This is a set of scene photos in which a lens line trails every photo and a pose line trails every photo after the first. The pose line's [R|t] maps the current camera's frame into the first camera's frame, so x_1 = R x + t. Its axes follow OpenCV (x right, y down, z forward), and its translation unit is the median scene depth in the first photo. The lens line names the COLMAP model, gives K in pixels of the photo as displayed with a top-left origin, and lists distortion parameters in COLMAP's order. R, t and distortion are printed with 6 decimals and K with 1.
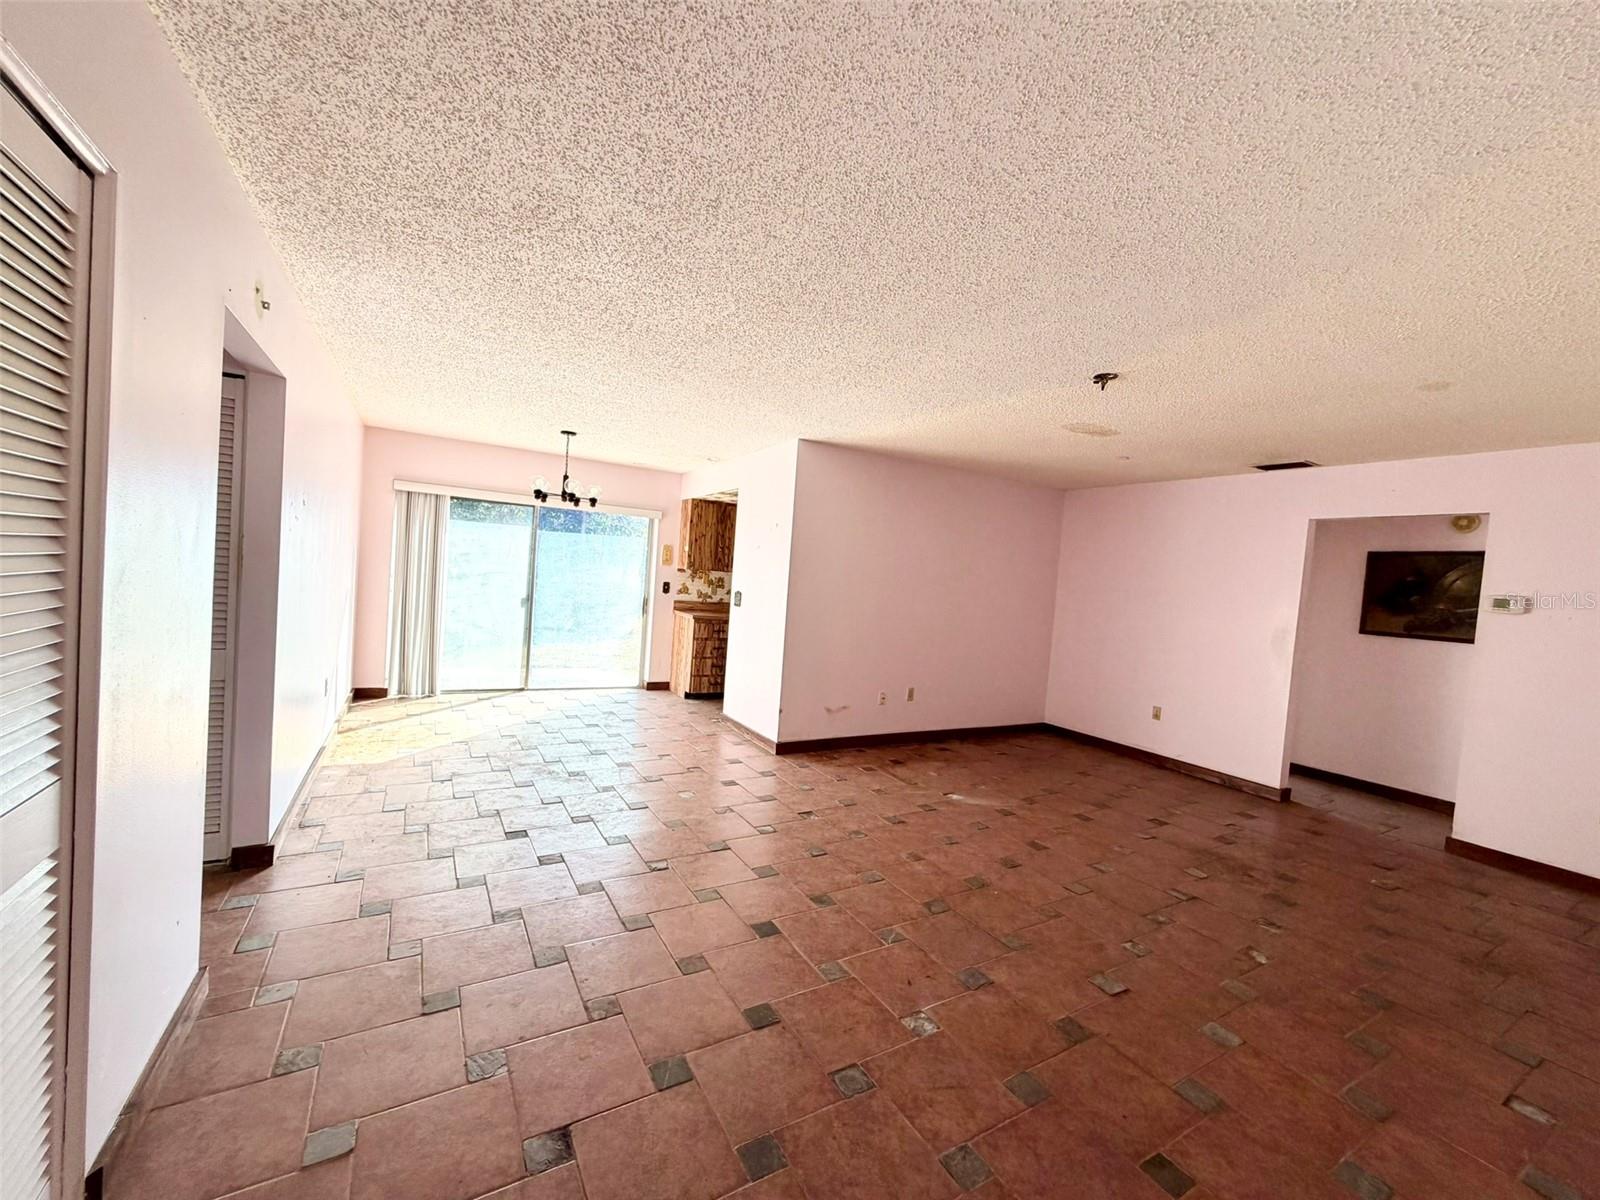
lens RADIAL K [[639.5, 0, 796.9], [0, 639.5, 600.8], [0, 0, 1]] dist [-0.002014, 0.000500]
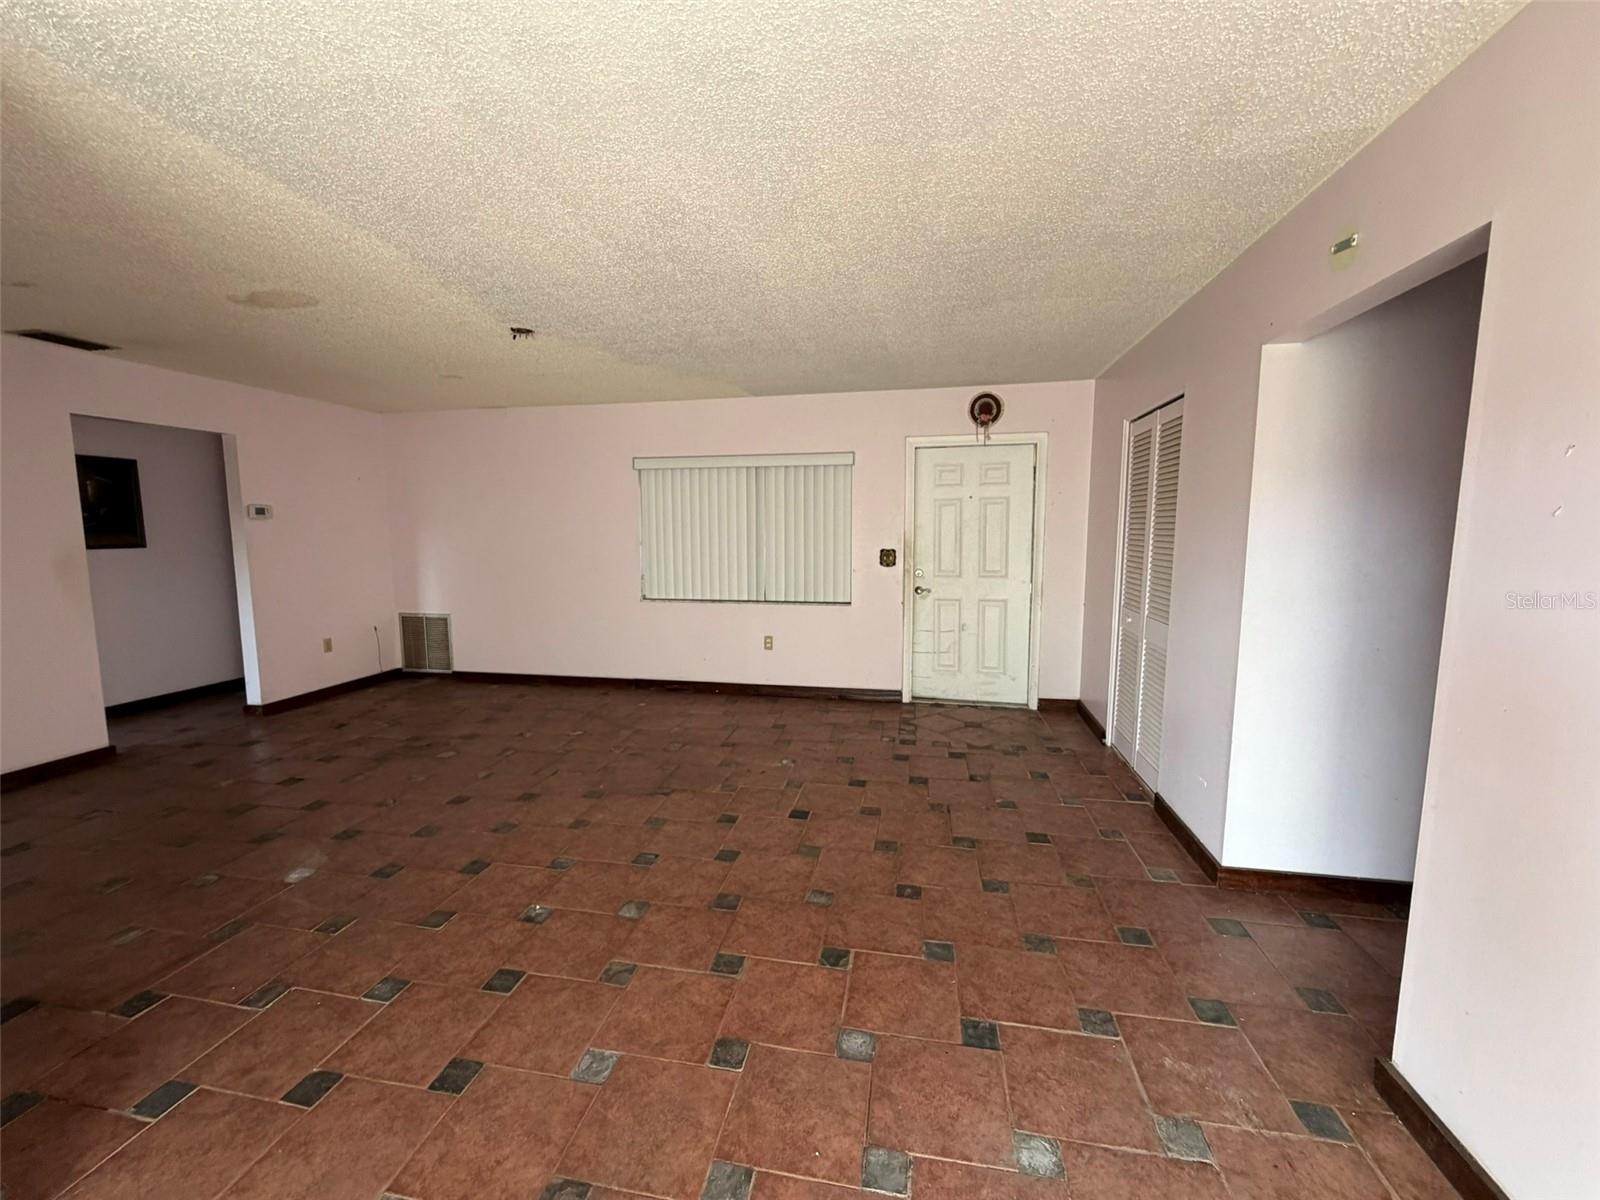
lens RADIAL K [[639.5, 0, 796.9], [0, 639.5, 600.8], [0, 0, 1]] dist [-0.002014, 0.000500]
pose [[-0.748126, -0.146683, 0.647142, -0.390617], [-0.027005, 0.981184, 0.191180, -0.067864], [-0.663007, 0.125550, -0.738010, 0.921333]]
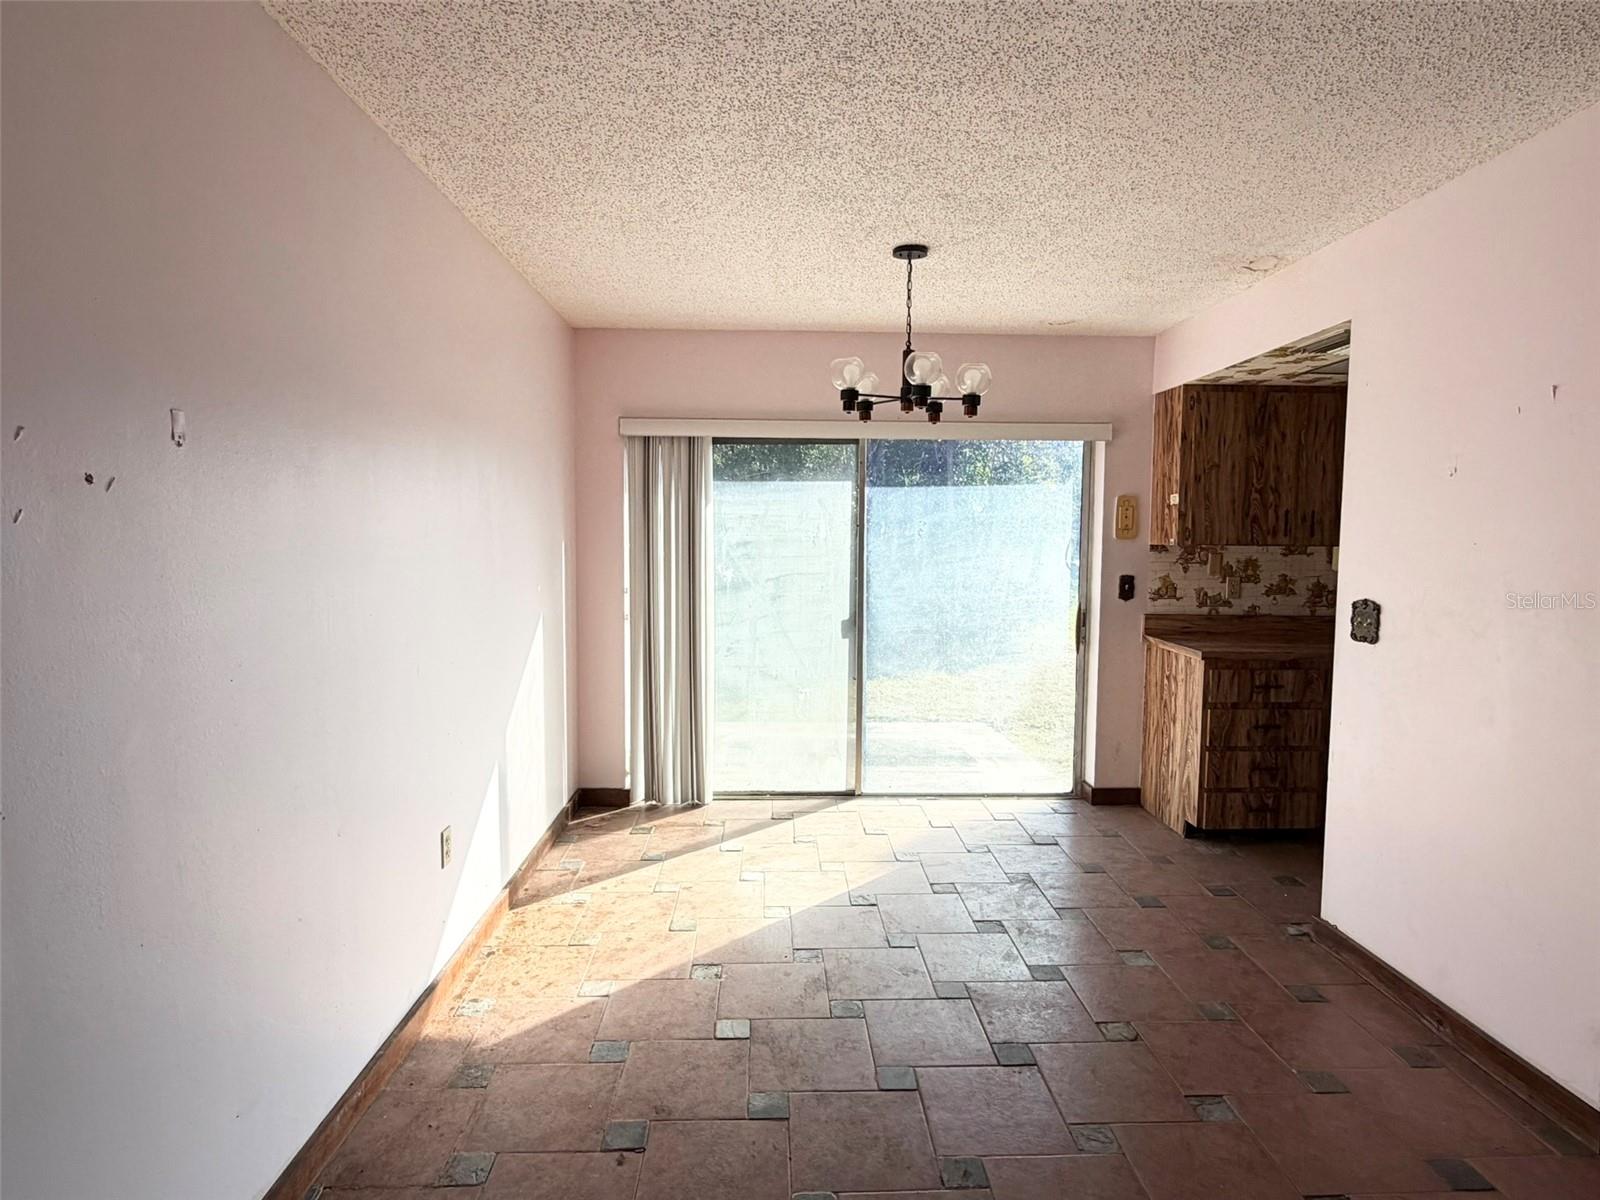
lens RADIAL K [[874.7, 0, 802.7], [0, 874.7, 594.3], [0, 0, 1]] dist [-0.000020, -0.001157]
pose [[0.880773, -0.032871, -0.472397, -0.153912], [0.038645, 0.999250, 0.002522, -0.036512], [0.471960, -0.020477, 0.881382, 0.451288]]
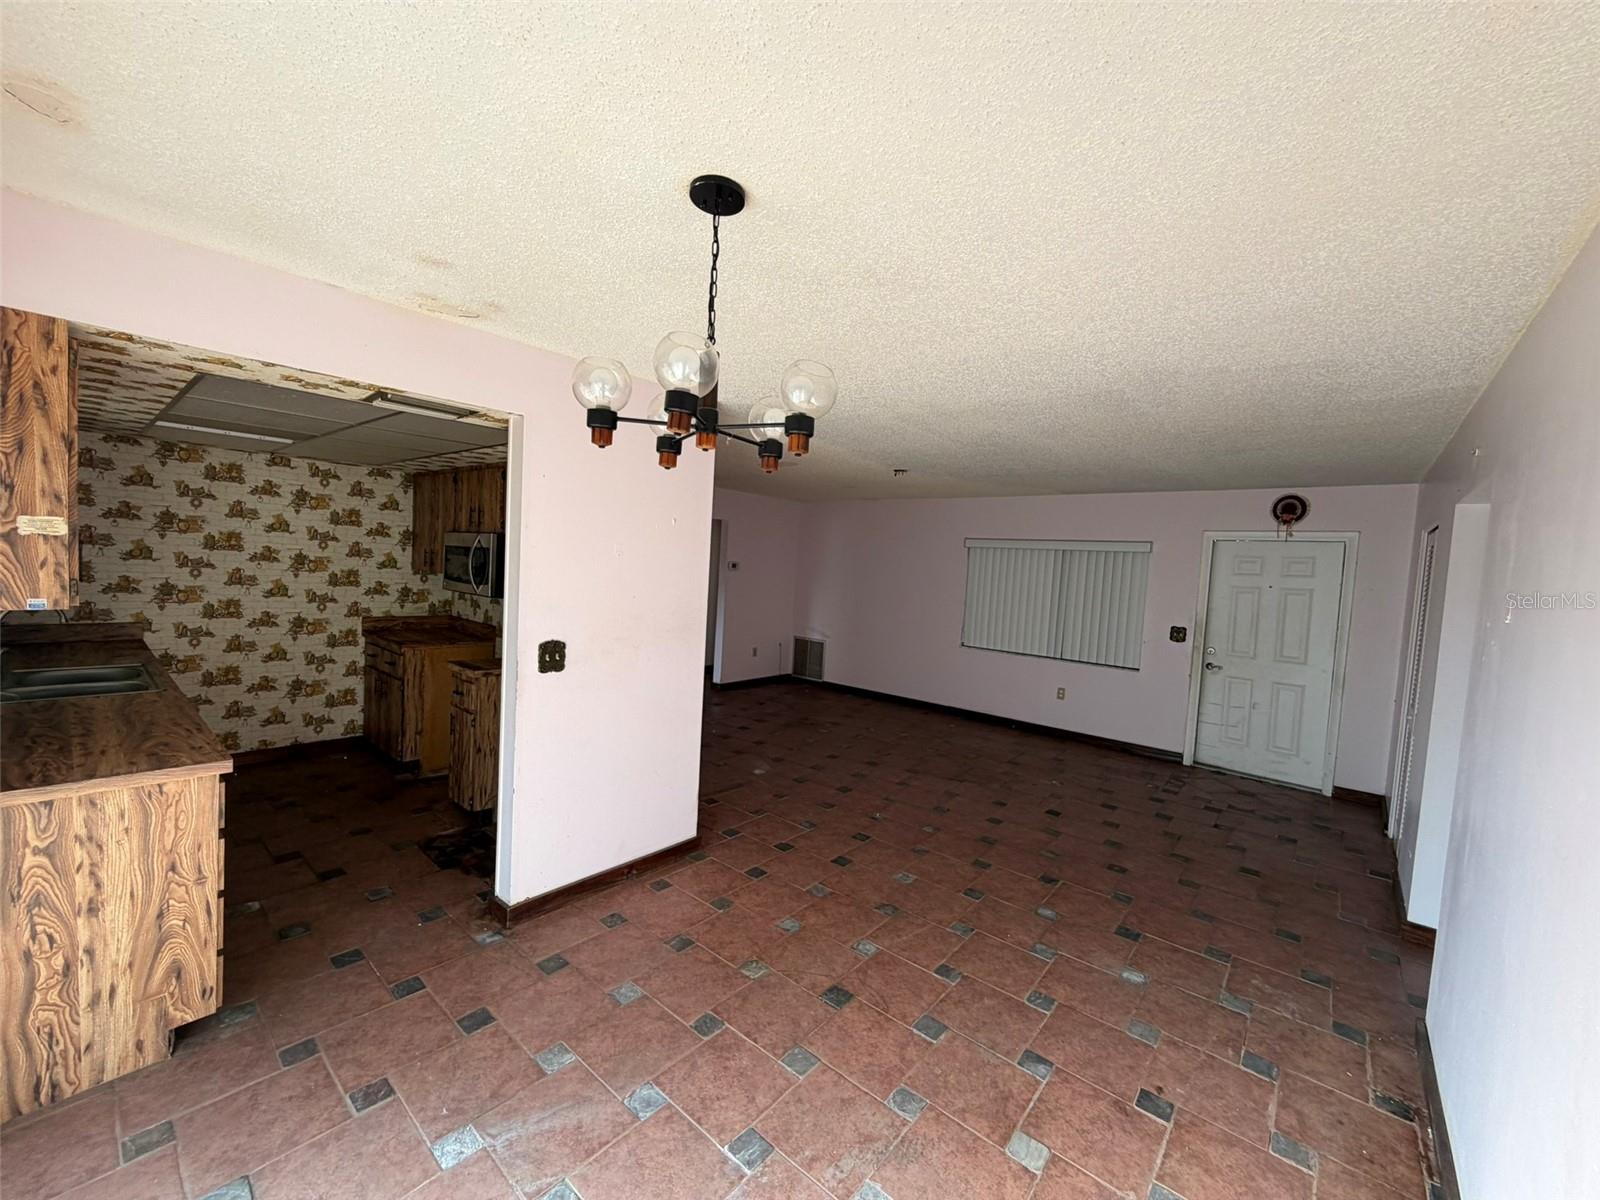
lens RADIAL K [[639.5, 0, 796.9], [0, 639.5, 600.8], [0, 0, 1]] dist [-0.002014, 0.000500]
pose [[-0.326395, -0.147735, 0.933617, -0.671295], [-0.043765, 0.989013, 0.141200, -0.136077], [-0.944220, 0.005227, -0.329275, 1.097576]]
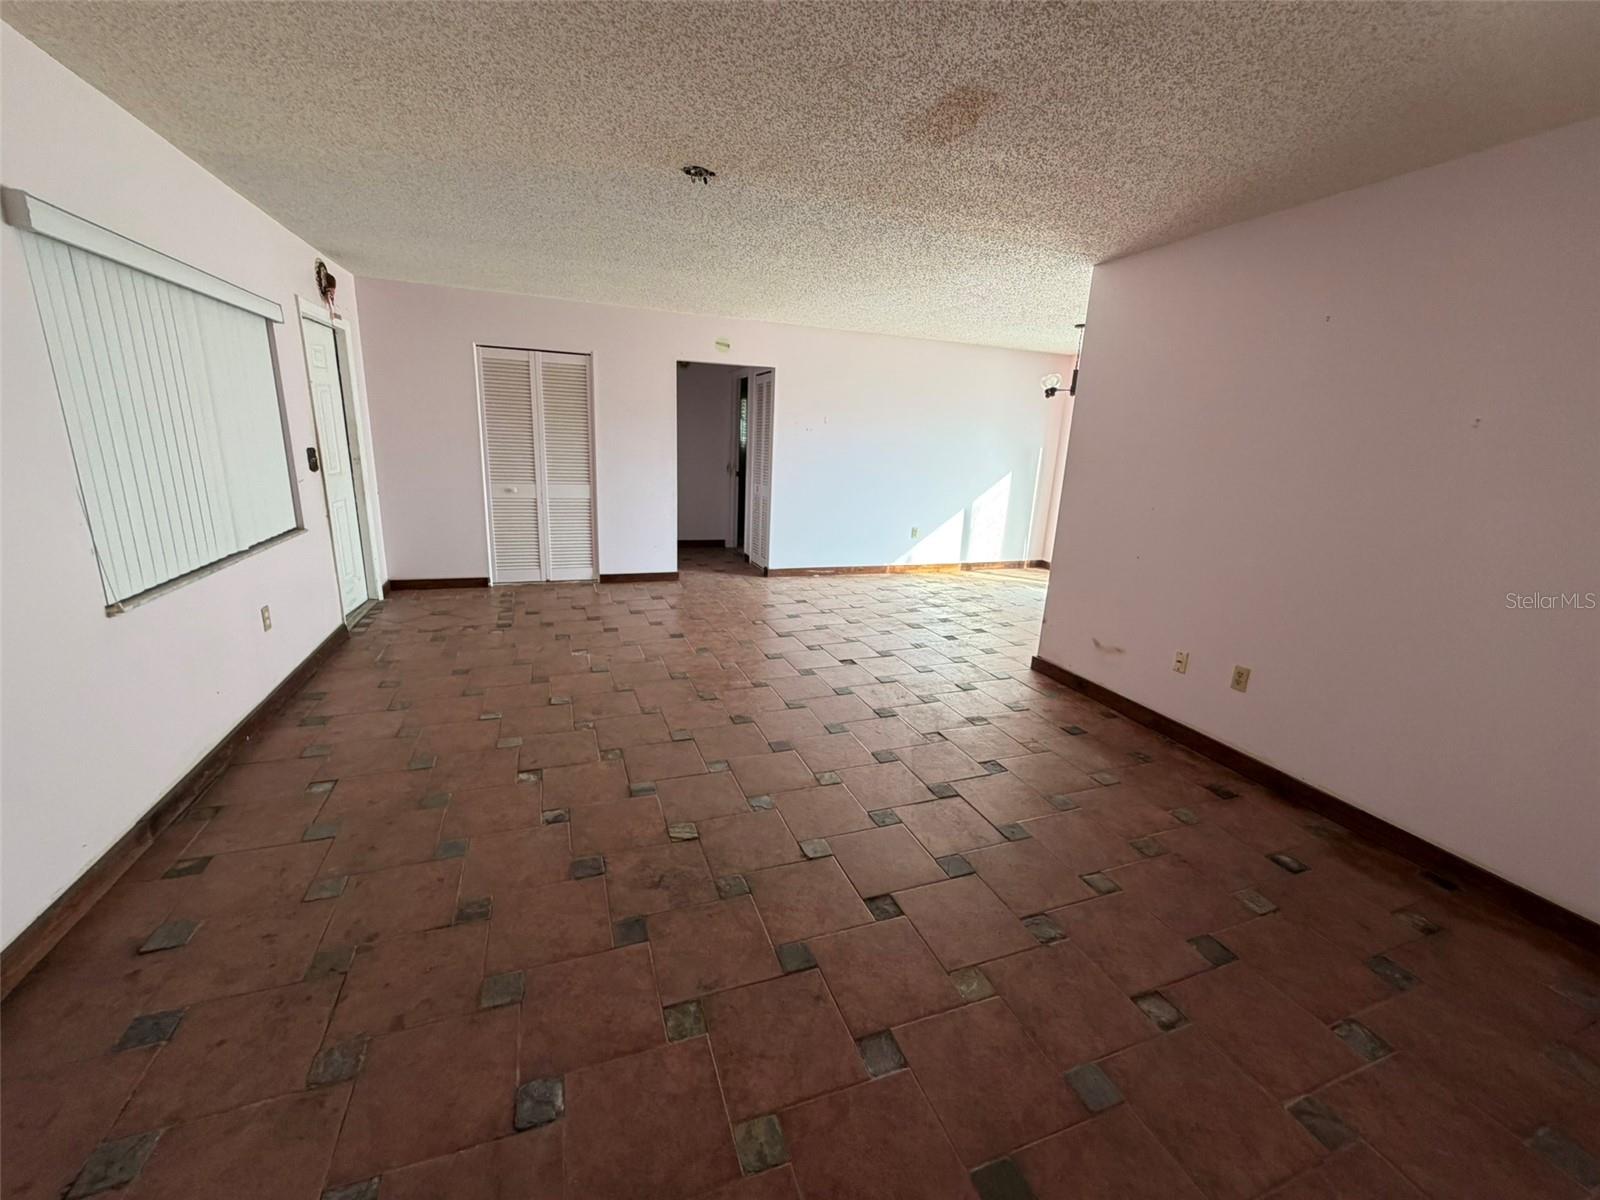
lens RADIAL K [[639.5, 0, 796.9], [0, 639.5, 600.8], [0, 0, 1]] dist [-0.002014, 0.000500]
pose [[-0.161357, 0.168910, -0.972334, 0.814148], [-0.093667, 0.978176, 0.185469, 0.021491], [0.982441, 0.121003, -0.142015, 0.777596]]
